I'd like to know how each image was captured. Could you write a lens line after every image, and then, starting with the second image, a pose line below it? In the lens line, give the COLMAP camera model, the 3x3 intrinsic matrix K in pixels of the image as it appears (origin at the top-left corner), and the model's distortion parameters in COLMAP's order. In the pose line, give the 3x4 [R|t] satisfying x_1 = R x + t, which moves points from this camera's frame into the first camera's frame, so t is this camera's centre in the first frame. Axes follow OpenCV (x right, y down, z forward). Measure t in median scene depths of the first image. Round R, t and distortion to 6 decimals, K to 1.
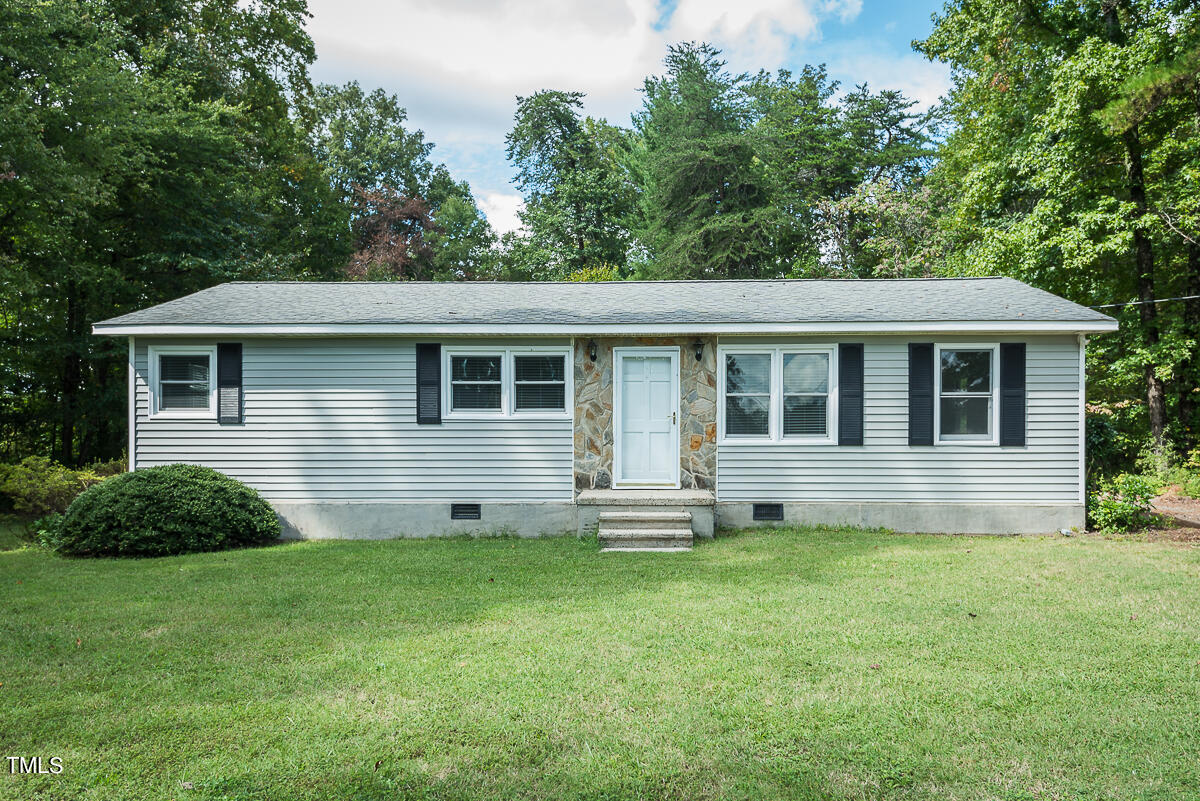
lens RADIAL K [[713.6, 0, 601.5], [0, 713.6, 430.0], [0, 0, 1]] dist [0.021141, 0.000305]
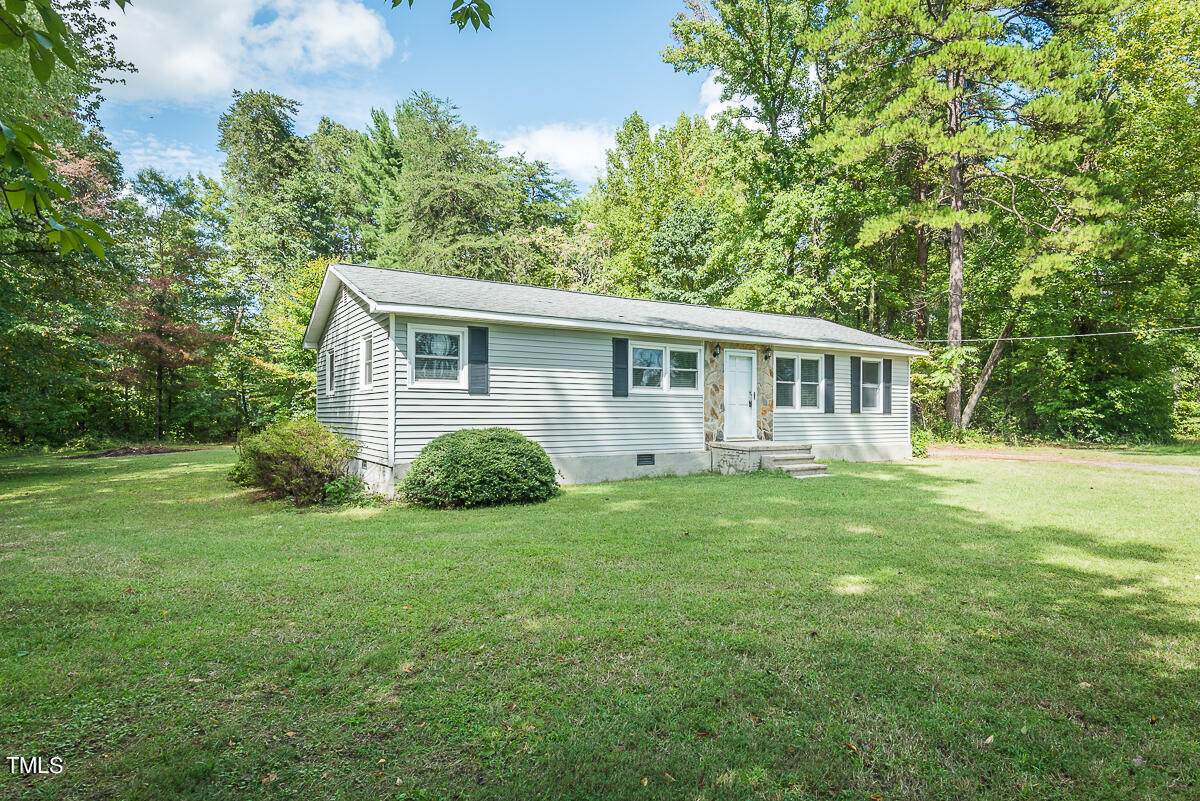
lens RADIAL K [[554.9, 0, 599.0], [0, 554.9, 386.9], [0, 0, 1]] dist [0.039293, -0.026749]
pose [[0.871805, 0.025174, 0.489205, -0.799700], [-0.011848, 0.999470, -0.030317, 0.005579], [-0.489709, 0.020634, 0.871642, 0.092064]]
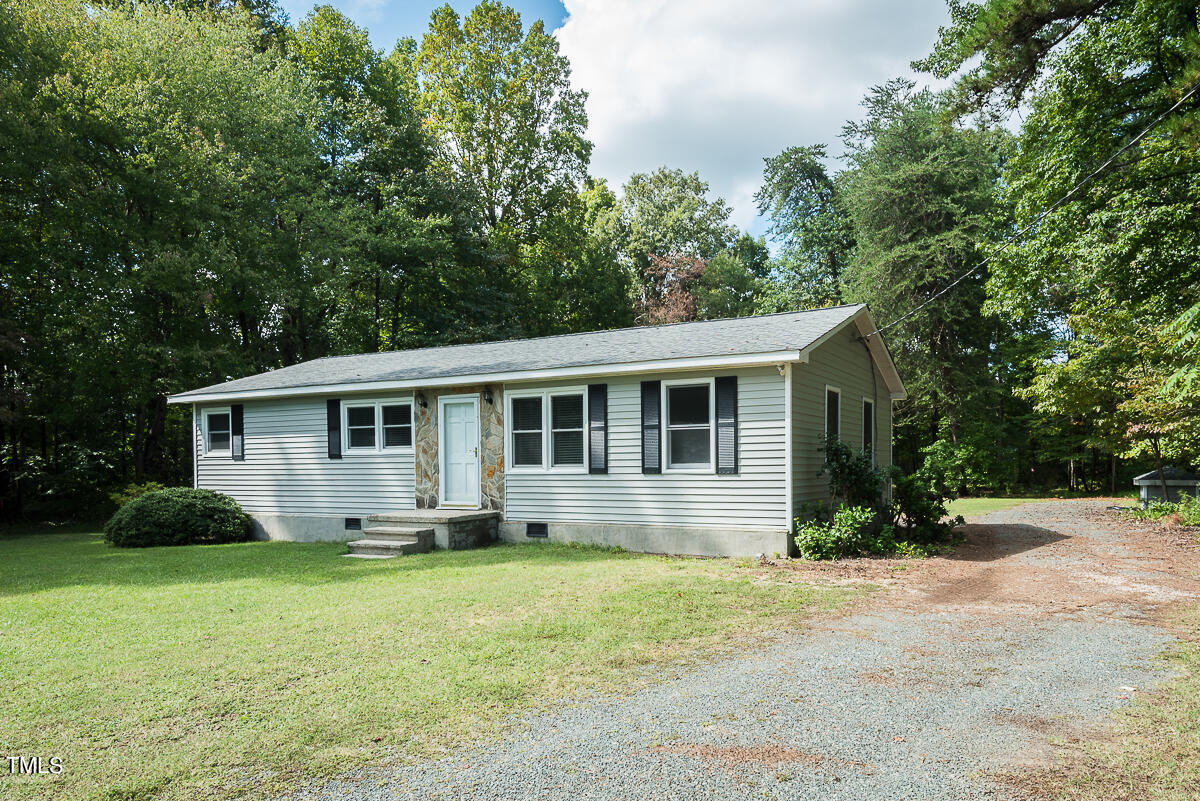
lens RADIAL K [[647.3, 0, 751.1], [0, 647.3, 467.2], [0, 0, 1]] dist [0.023292, 0.000369]
pose [[0.935059, -0.006005, -0.354442, 0.938208], [0.013744, 0.999719, 0.019319, -0.005617], [0.354227, -0.022936, 0.934878, 0.119529]]
